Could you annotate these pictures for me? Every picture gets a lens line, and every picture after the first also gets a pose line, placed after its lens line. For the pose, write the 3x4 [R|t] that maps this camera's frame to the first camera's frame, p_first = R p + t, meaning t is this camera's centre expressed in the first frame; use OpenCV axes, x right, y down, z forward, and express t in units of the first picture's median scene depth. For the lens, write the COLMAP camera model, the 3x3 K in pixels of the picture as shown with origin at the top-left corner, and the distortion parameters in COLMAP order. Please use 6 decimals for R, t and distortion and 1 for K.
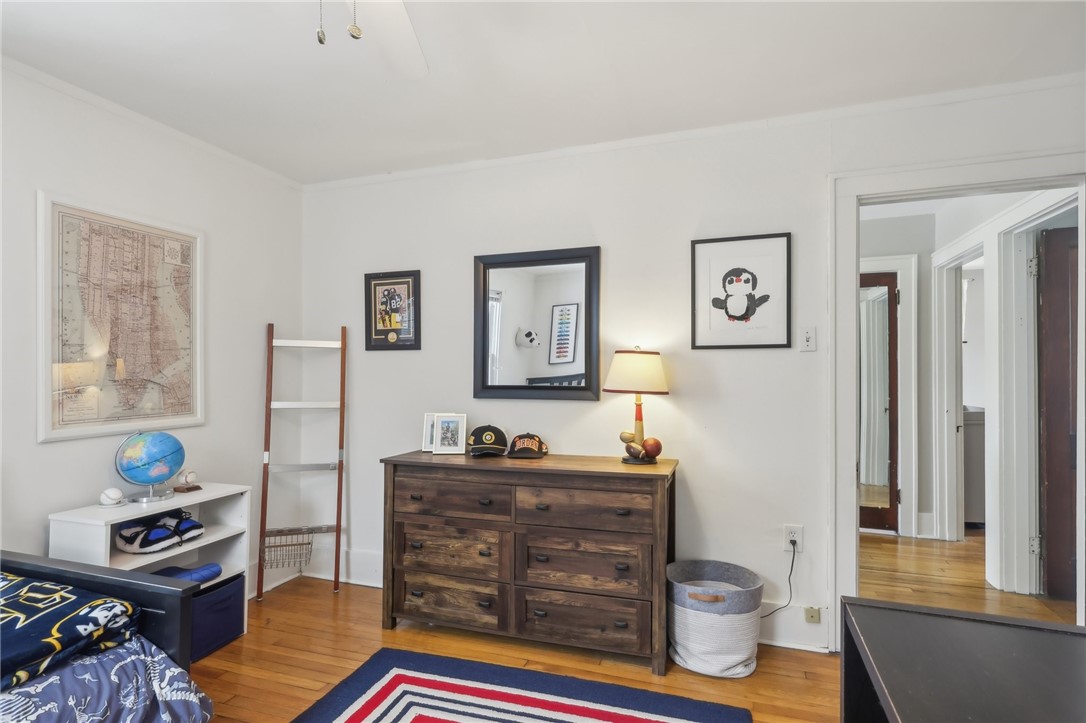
lens RADIAL K [[539.2, 0, 546.4], [0, 539.2, 365.8], [0, 0, 1]] dist [0.007160, 0.001883]
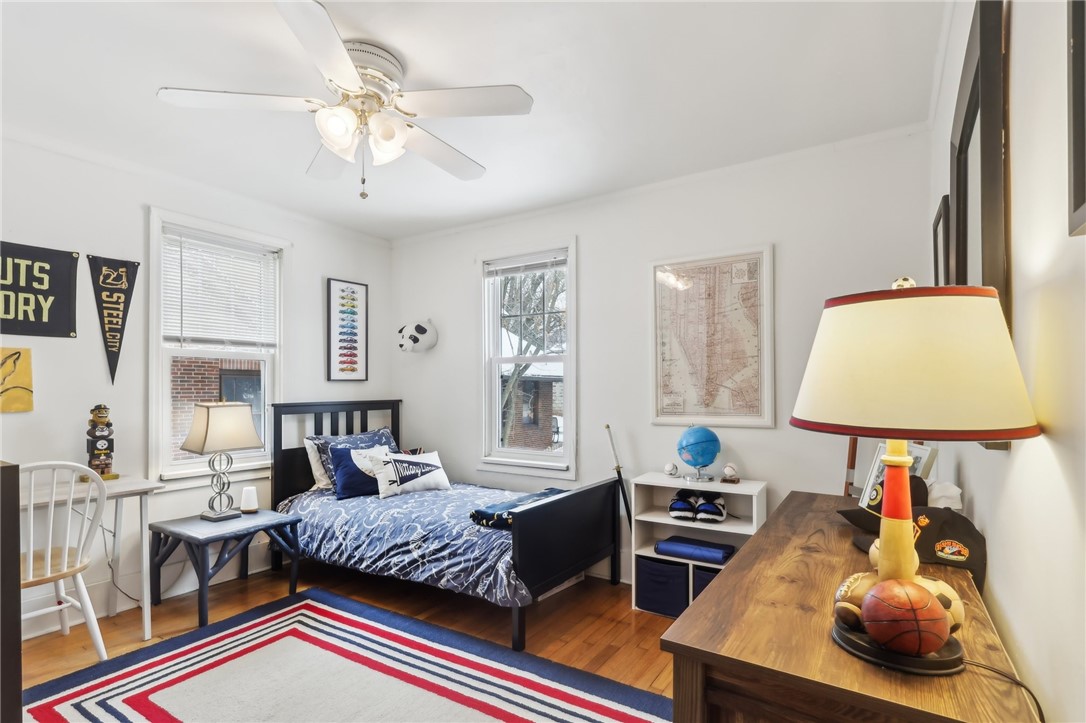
lens RADIAL K [[539.2, 0, 555.6], [0, 539.2, 387.0], [0, 0, 1]] dist [0.007160, 0.001883]
pose [[-0.223339, 0.001046, -0.974740, 0.504421], [0.017443, 0.999844, -0.002924, 0.027339], [0.974585, -0.017655, -0.223323, 0.868970]]
